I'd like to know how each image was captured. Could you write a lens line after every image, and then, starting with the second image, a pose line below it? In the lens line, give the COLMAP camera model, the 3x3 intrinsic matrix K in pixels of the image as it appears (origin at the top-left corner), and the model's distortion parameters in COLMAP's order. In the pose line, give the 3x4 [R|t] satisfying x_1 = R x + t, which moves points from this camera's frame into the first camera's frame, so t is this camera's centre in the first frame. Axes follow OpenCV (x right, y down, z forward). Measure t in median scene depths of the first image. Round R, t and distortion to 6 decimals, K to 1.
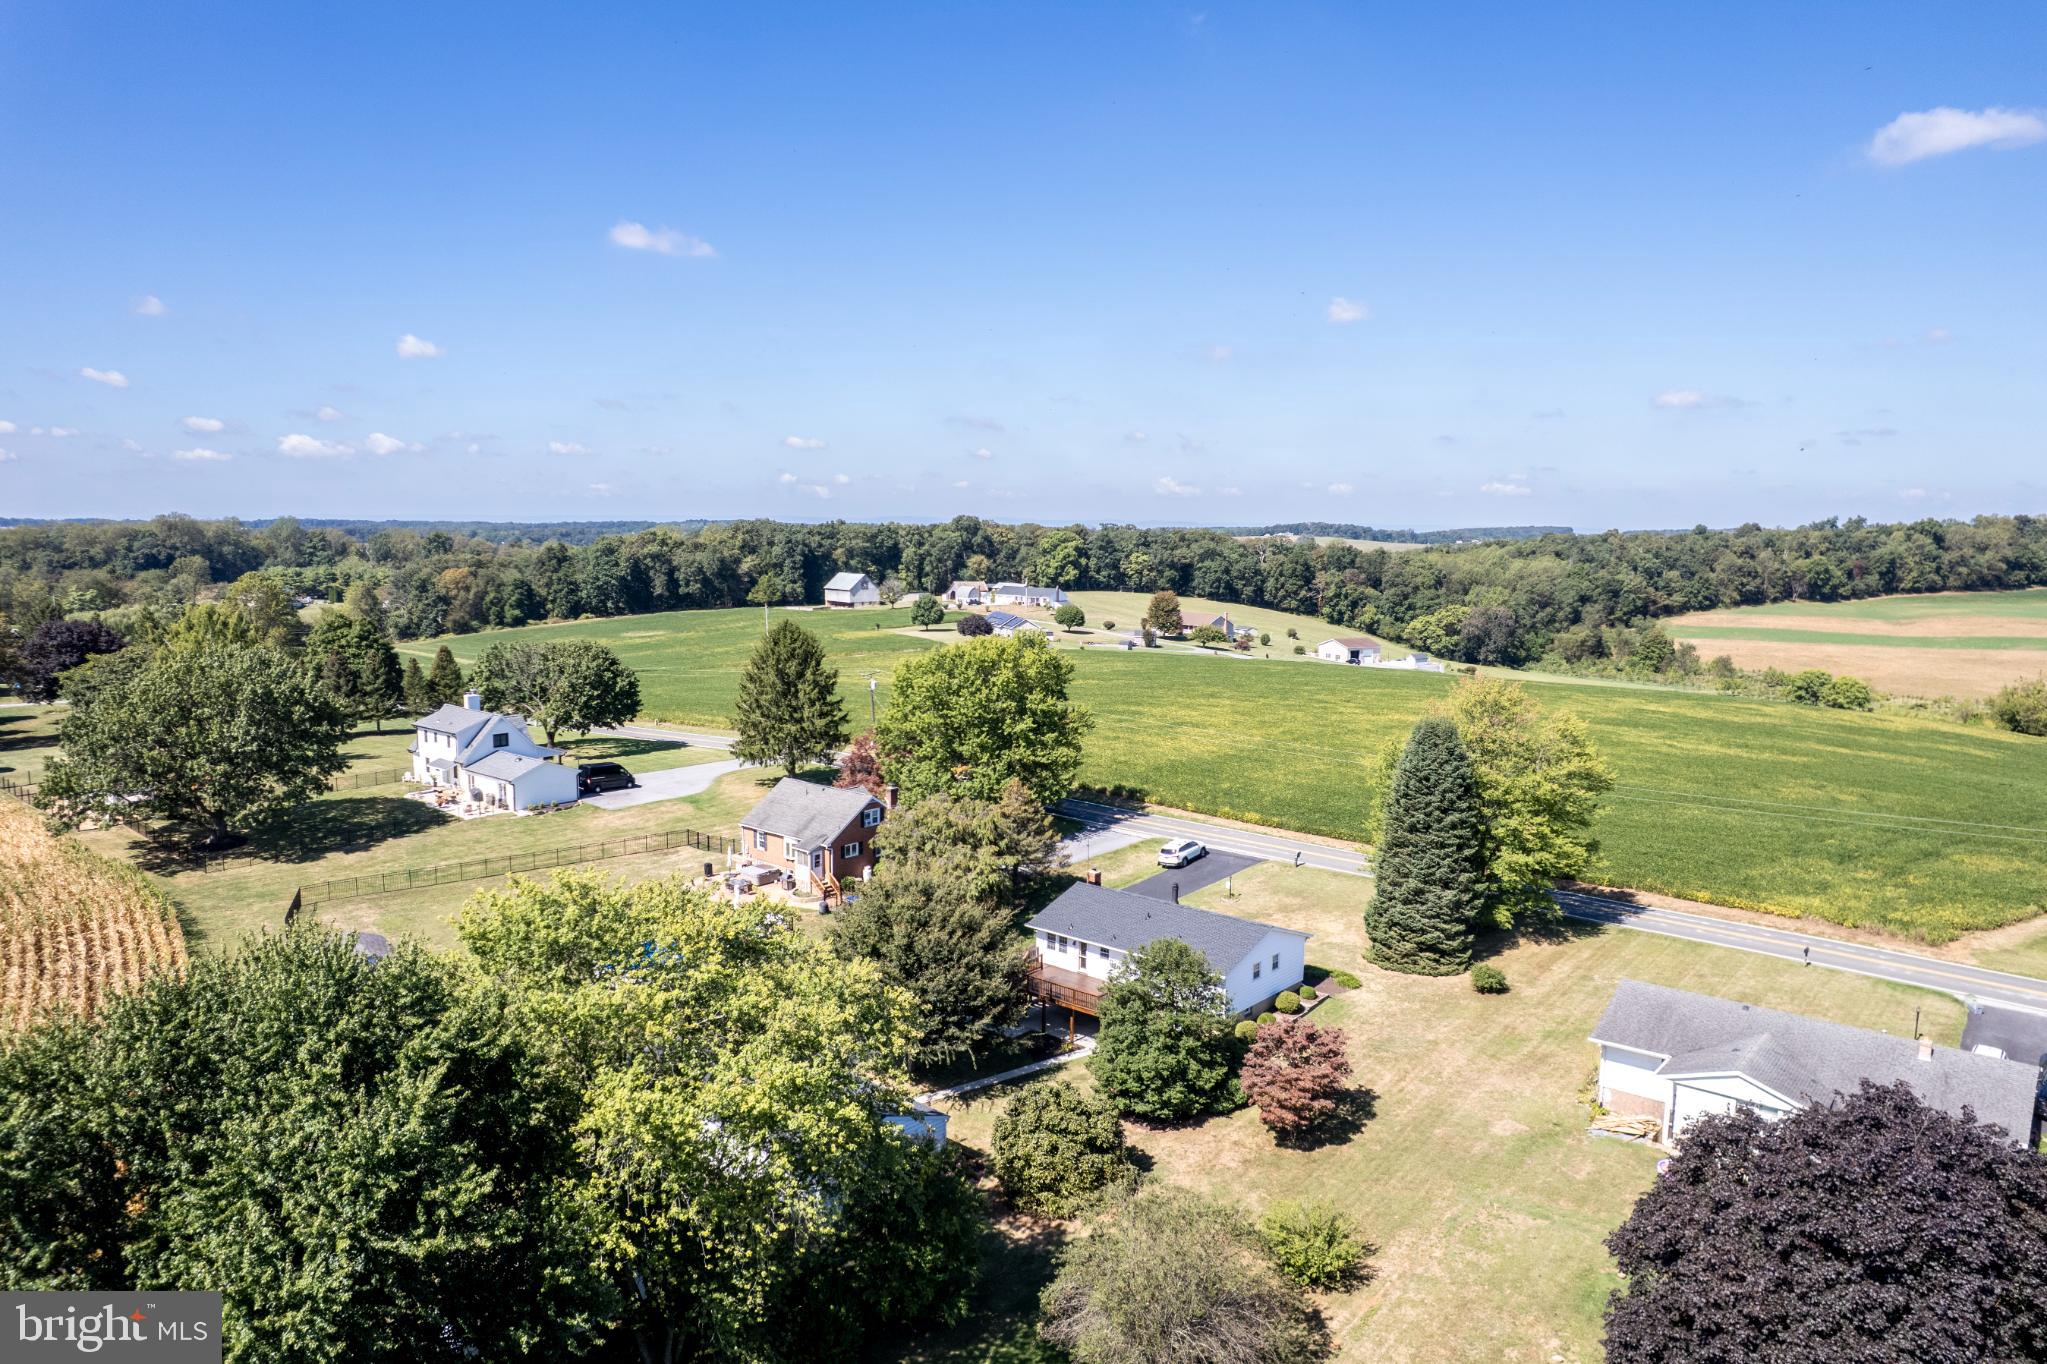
lens RADIAL K [[1329.2, 0, 1026.9], [0, 1329.2, 675.4], [0, 0, 1]] dist [-0.075303, 0.067516]
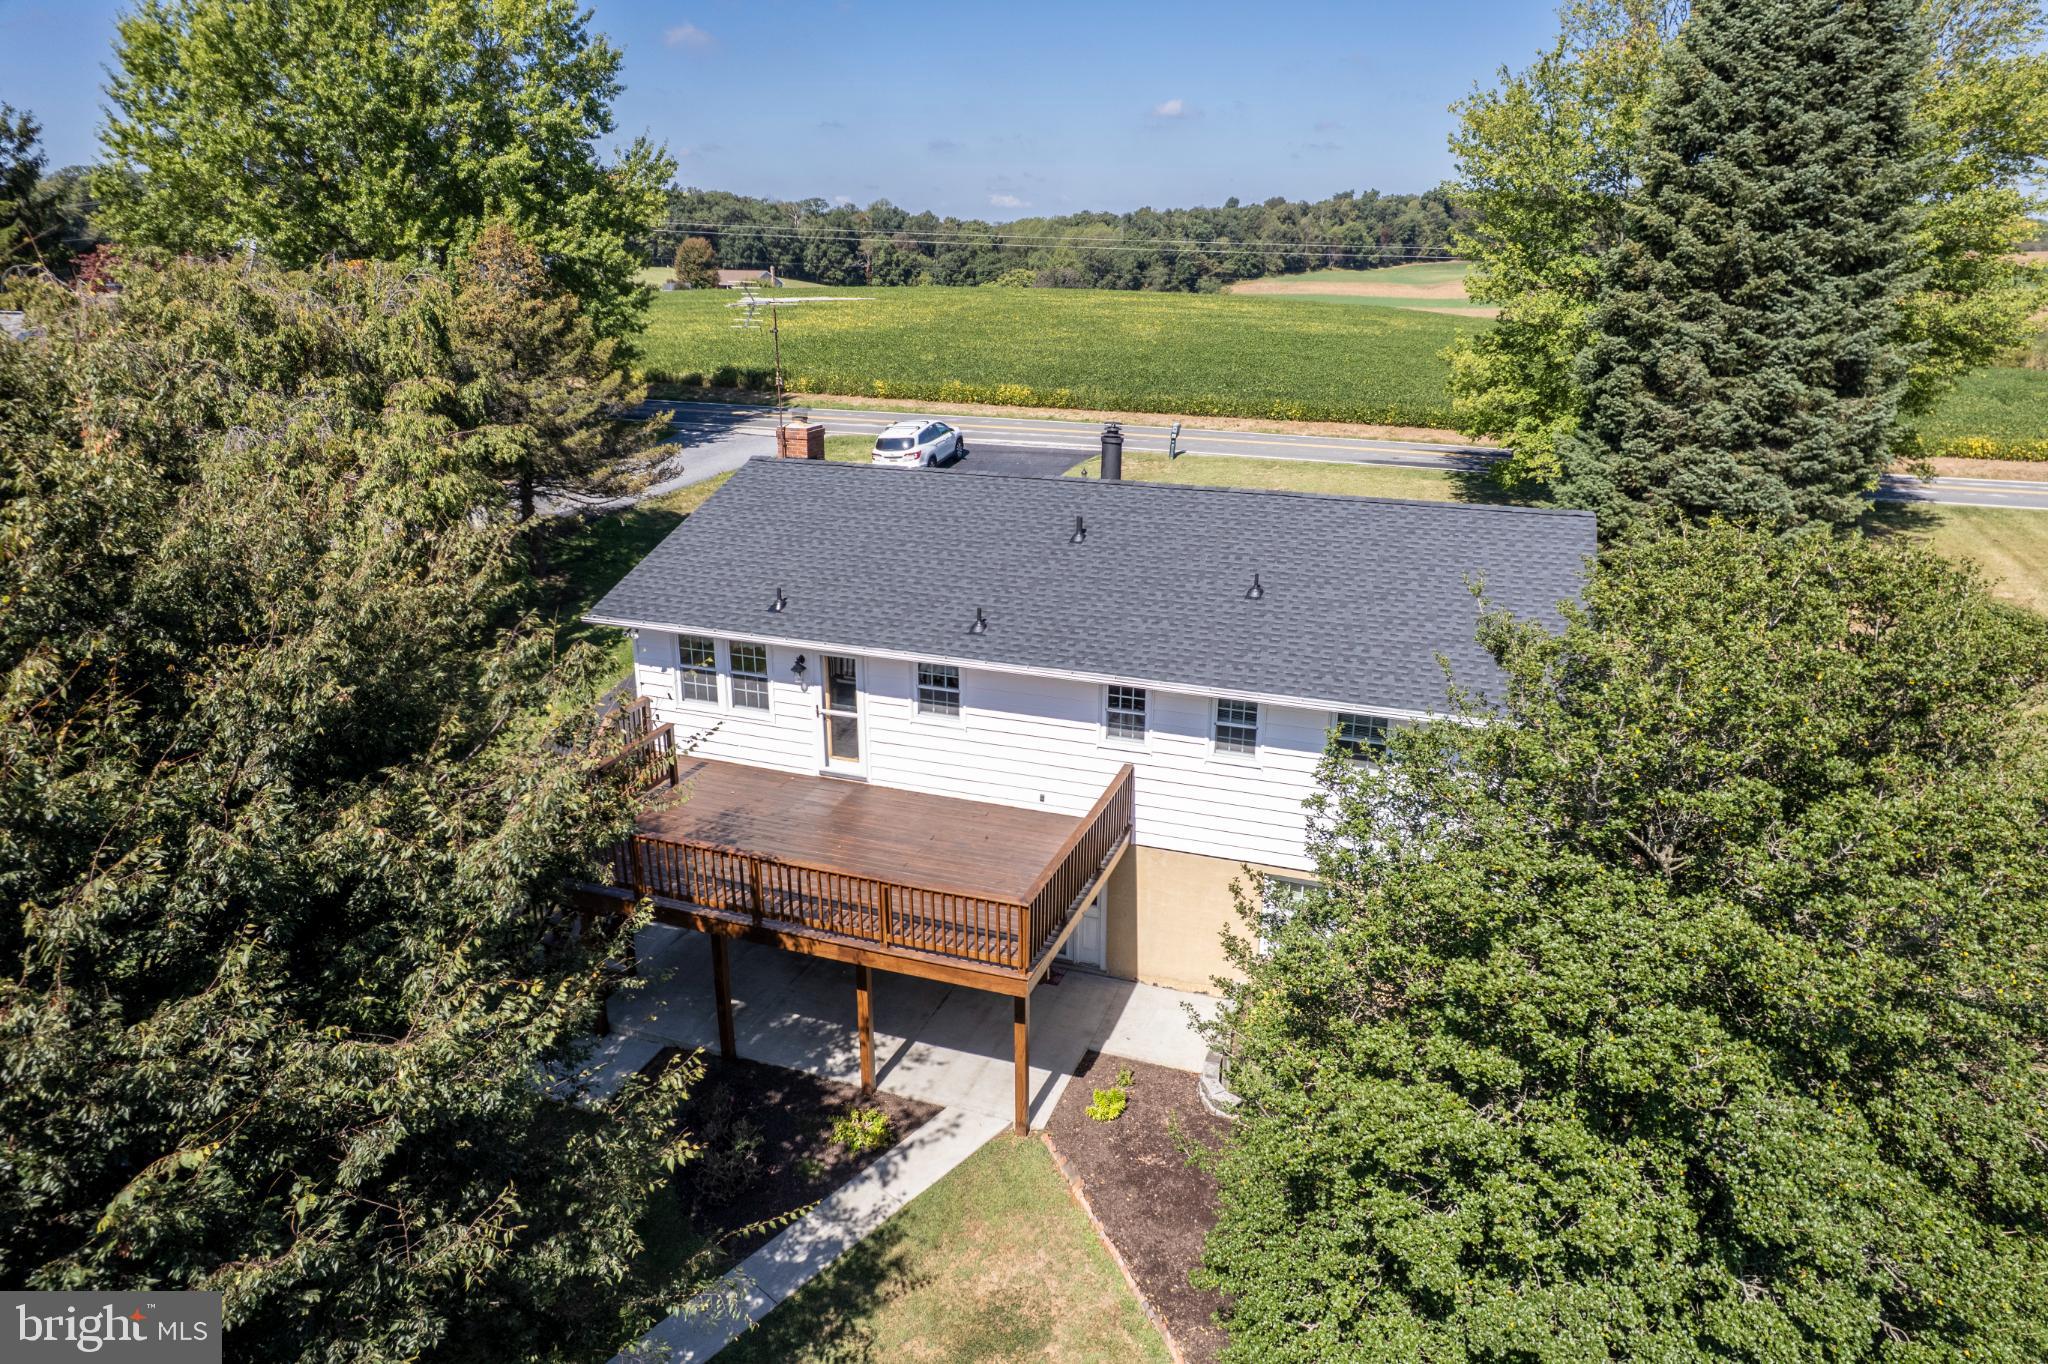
lens RADIAL K [[1313.8, 0, 1032.5], [0, 1313.8, 681.8], [0, 0, 1]] dist [-0.074024, 0.072961]
pose [[0.933727, -0.119281, 0.337528, -0.003106], [0.044957, 0.974463, 0.220003, 0.068604], [-0.355151, -0.190249, 0.915245, 0.340724]]
